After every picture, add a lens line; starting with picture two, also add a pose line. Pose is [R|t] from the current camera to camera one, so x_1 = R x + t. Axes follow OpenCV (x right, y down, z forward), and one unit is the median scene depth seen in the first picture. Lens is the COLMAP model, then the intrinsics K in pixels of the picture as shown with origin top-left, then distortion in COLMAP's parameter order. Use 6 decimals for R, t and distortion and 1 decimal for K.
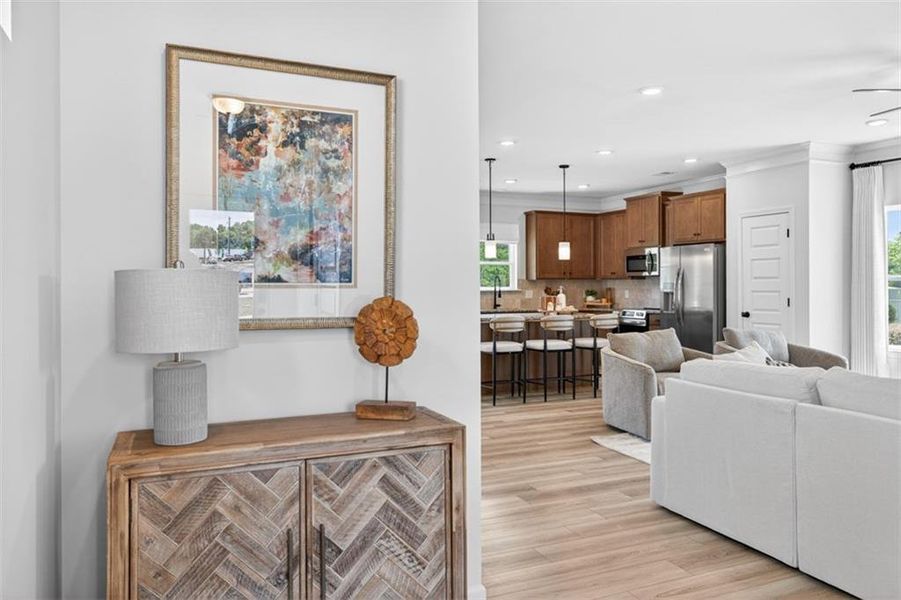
lens RADIAL K [[659.5, 0, 449.8], [0, 659.5, 282.1], [0, 0, 1]] dist [0.000749, -0.000147]
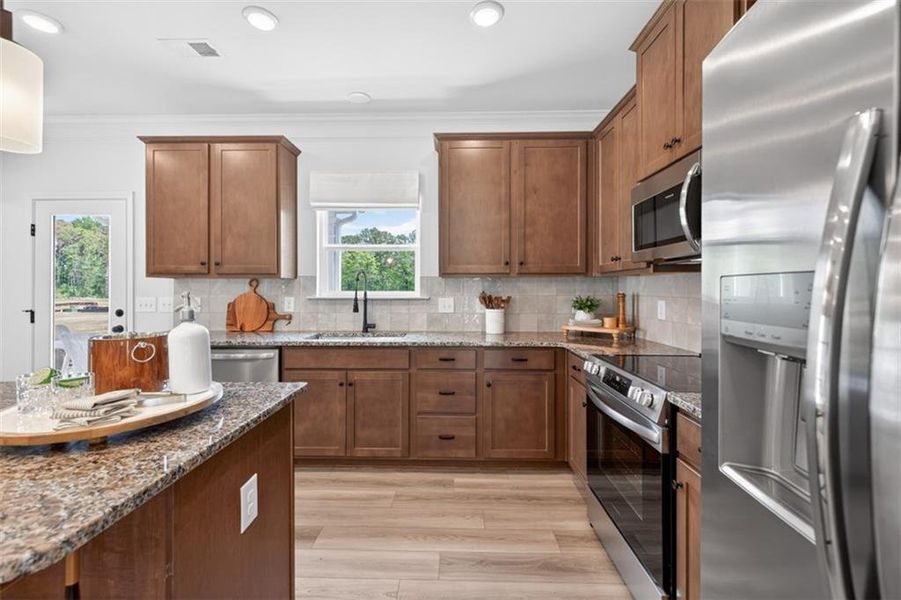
lens RADIAL K [[375.0, 0, 447.6], [0, 375.0, 285.1], [0, 0, 1]] dist [0.002031, 0.000083]
pose [[0.898946, 0.000295, -0.438060, 0.250885], [0.001371, 0.999993, 0.003489, 0.001840], [0.438058, -0.003737, 0.898939, 0.735365]]
